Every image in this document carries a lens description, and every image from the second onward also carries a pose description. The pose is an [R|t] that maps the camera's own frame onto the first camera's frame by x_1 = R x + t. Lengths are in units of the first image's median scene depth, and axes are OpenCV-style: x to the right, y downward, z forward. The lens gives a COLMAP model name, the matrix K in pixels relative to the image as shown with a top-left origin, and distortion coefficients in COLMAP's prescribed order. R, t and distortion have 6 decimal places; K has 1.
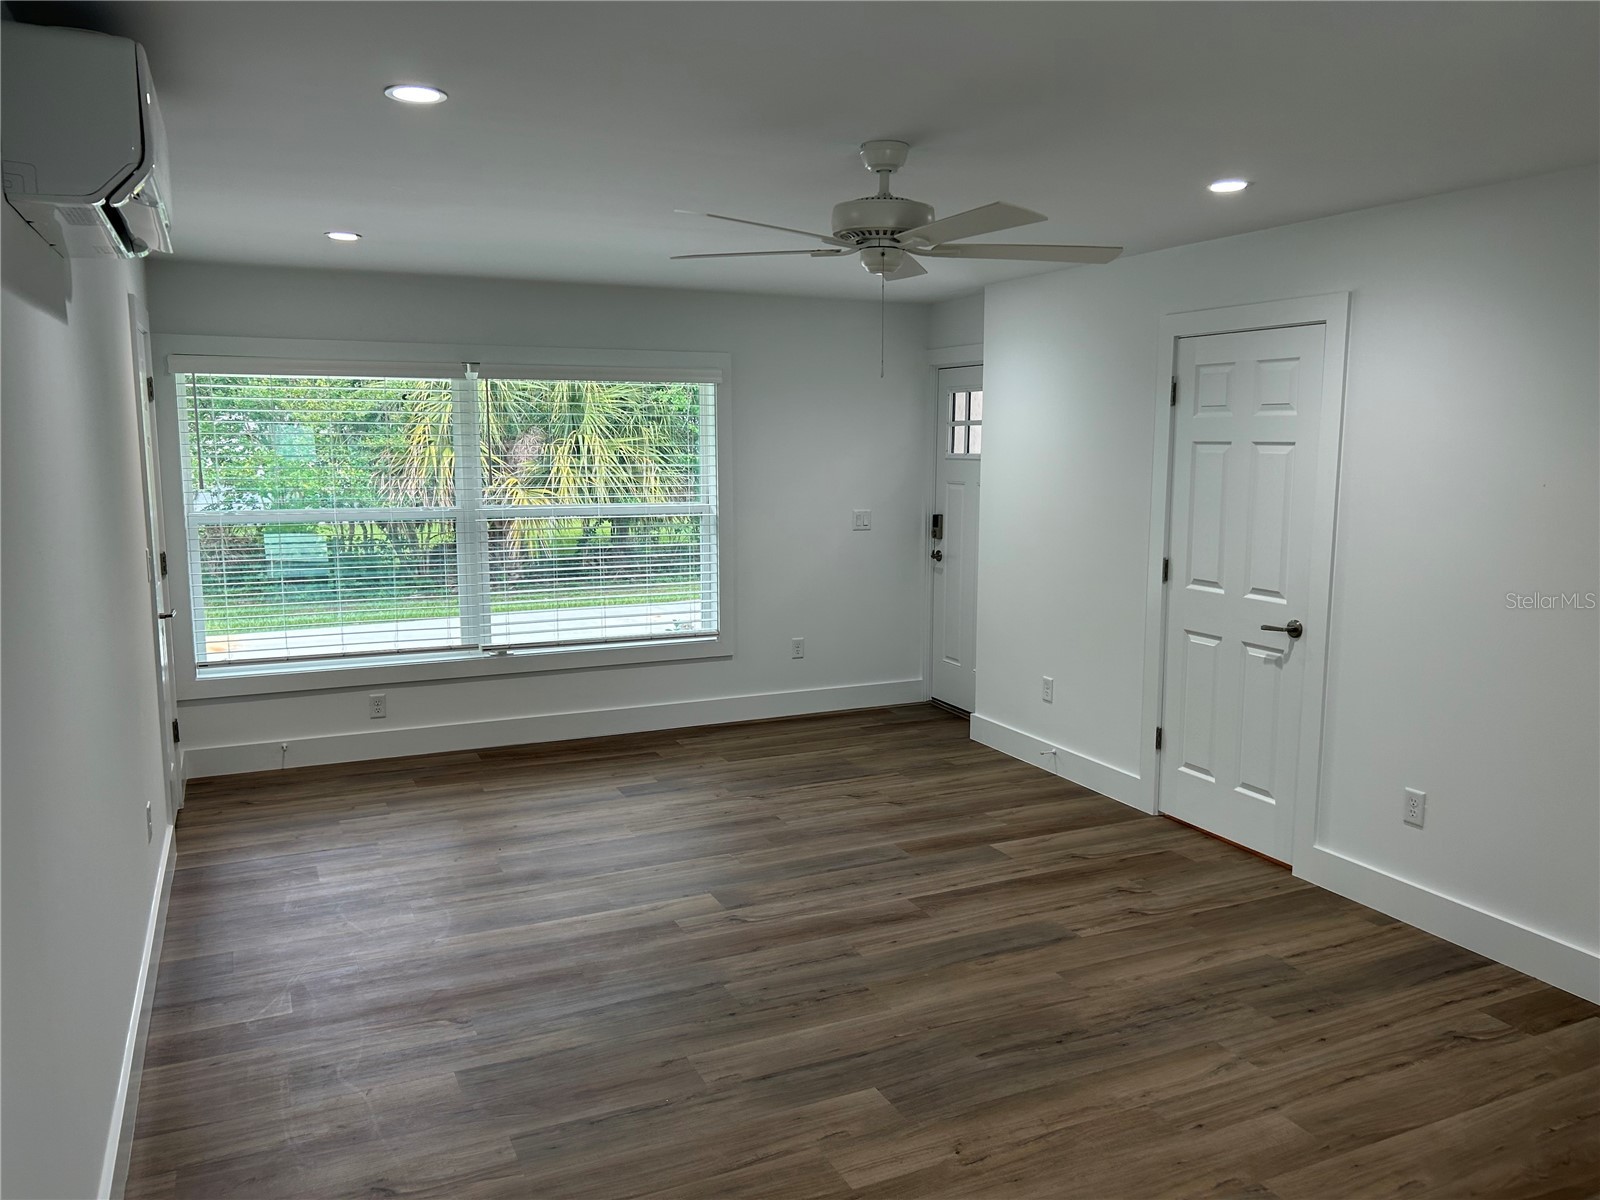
lens RADIAL K [[1198.6, 0, 797.7], [0, 1198.6, 611.3], [0, 0, 1]] dist [0.070239, -0.080460]
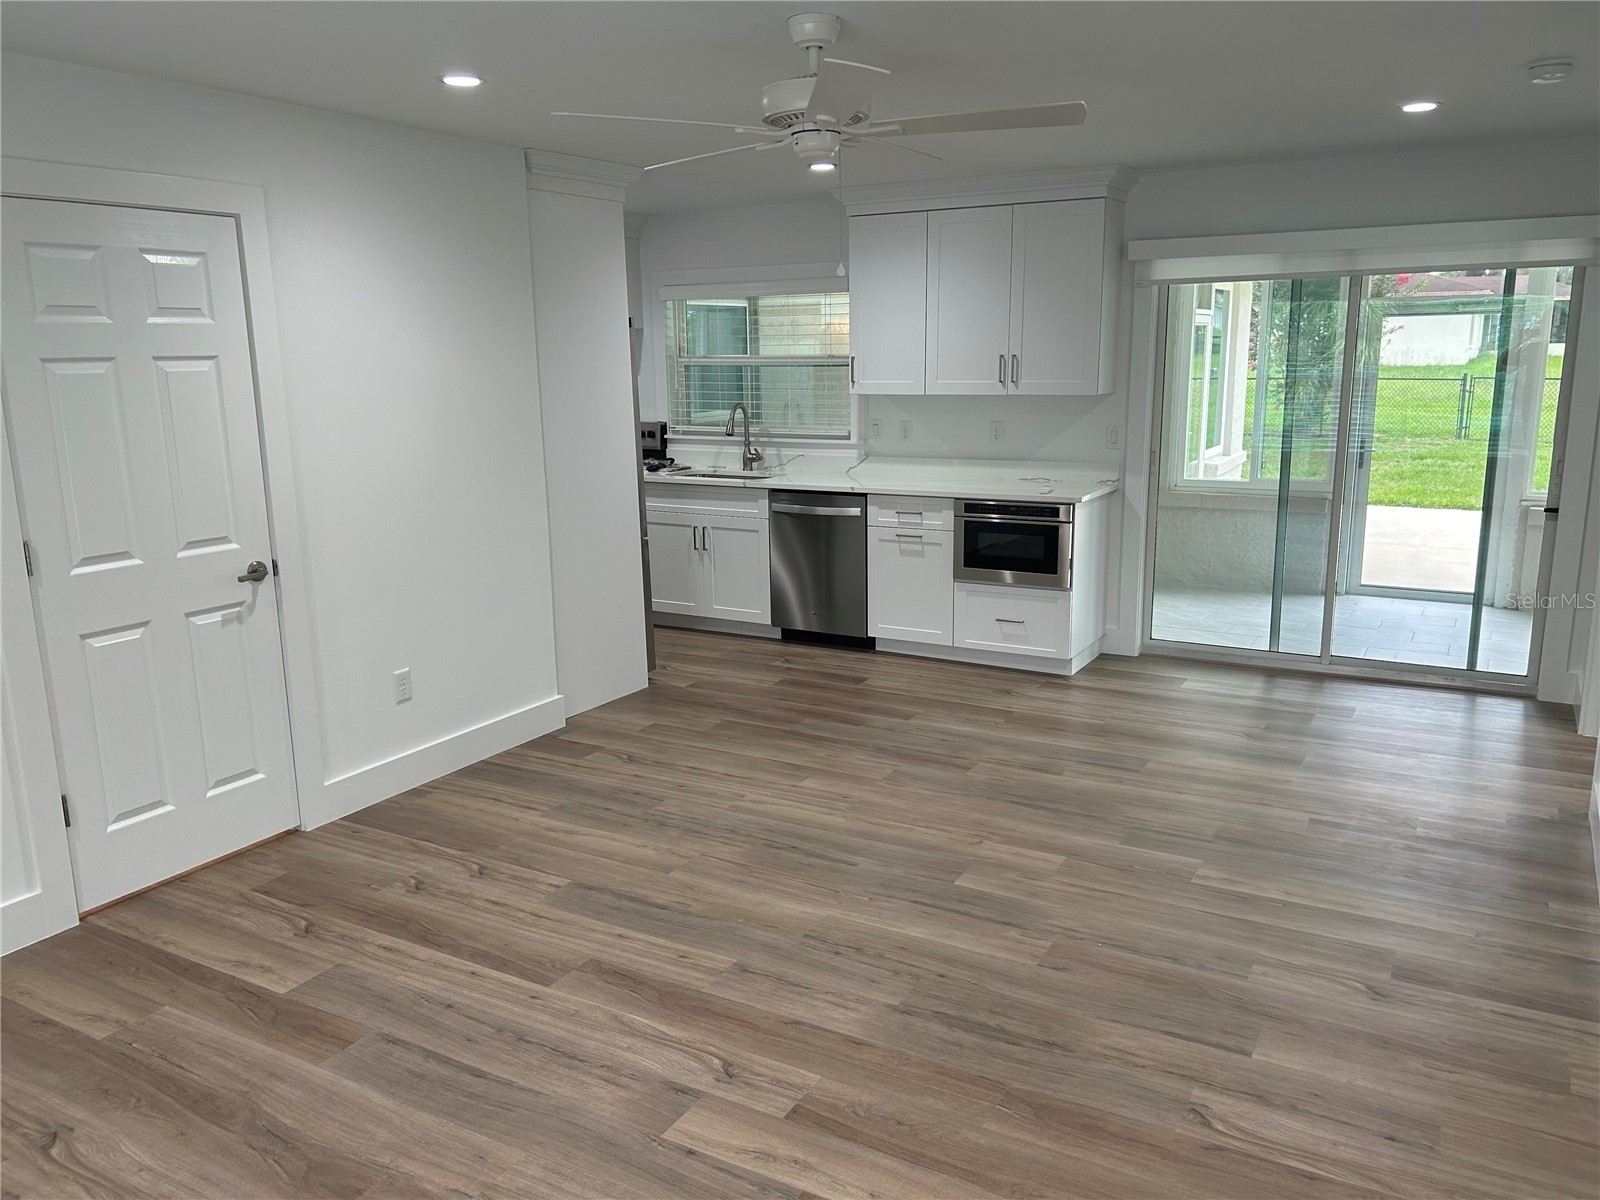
lens RADIAL K [[1198.6, 0, 797.7], [0, 1198.6, 611.3], [0, 0, 1]] dist [0.070239, -0.080460]
pose [[-0.579891, -0.166935, 0.797408, -0.556056], [0.133153, 0.946200, 0.294916, -0.176059], [-0.803739, 0.277197, -0.526465, 1.230268]]
